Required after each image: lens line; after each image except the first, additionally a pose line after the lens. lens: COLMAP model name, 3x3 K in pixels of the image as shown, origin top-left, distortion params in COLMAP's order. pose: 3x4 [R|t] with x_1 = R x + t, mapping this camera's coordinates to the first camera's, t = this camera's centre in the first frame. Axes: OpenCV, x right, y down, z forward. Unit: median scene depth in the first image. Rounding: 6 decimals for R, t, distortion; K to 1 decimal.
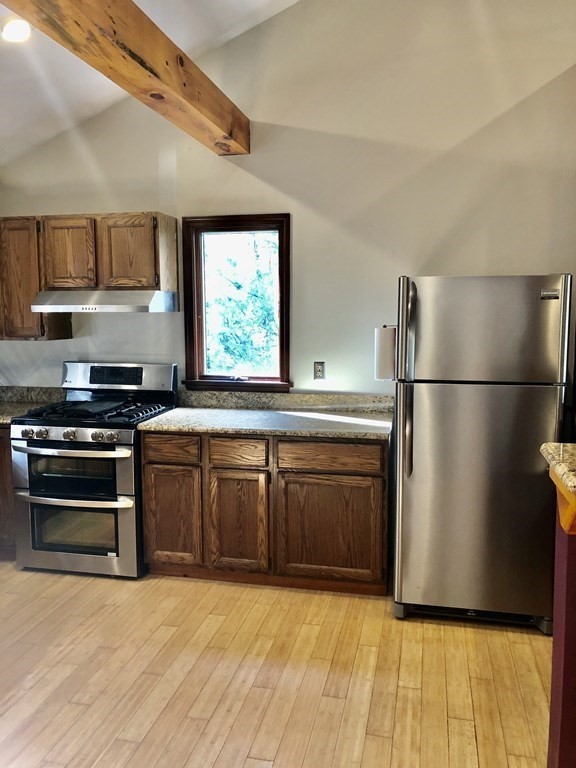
lens RADIAL K [[635.9, 0, 288.0], [0, 635.9, 384.0], [0, 0, 1]] dist [-0.002427, 0.002771]
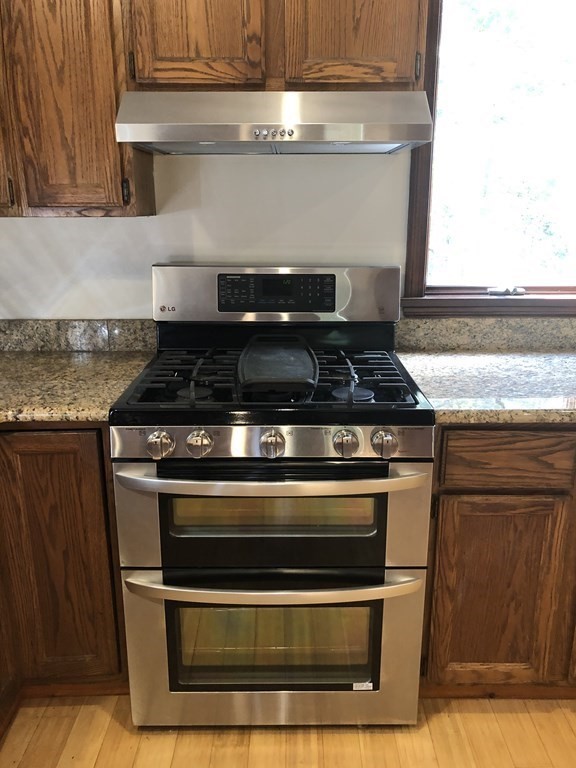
lens RADIAL K [[635.9, 0, 288.0], [0, 635.9, 384.0], [0, 0, 1]] dist [-0.002427, 0.002771]
pose [[0.976611, -0.058715, 0.206844, -0.375668], [0.024572, 0.986168, 0.163918, -0.024298], [-0.213607, -0.155001, 0.964545, 0.544388]]
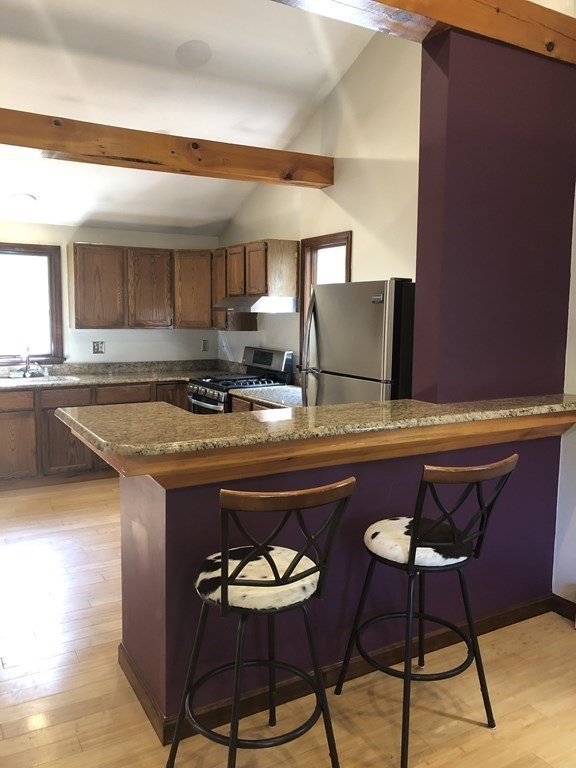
lens RADIAL K [[635.9, 0, 288.0], [0, 635.9, 384.0], [0, 0, 1]] dist [-0.002427, 0.002771]
pose [[0.670761, 0.093671, -0.735735, 0.876400], [-0.089139, 0.994984, 0.045411, -0.025905], [0.736298, 0.035123, 0.675746, 0.118446]]
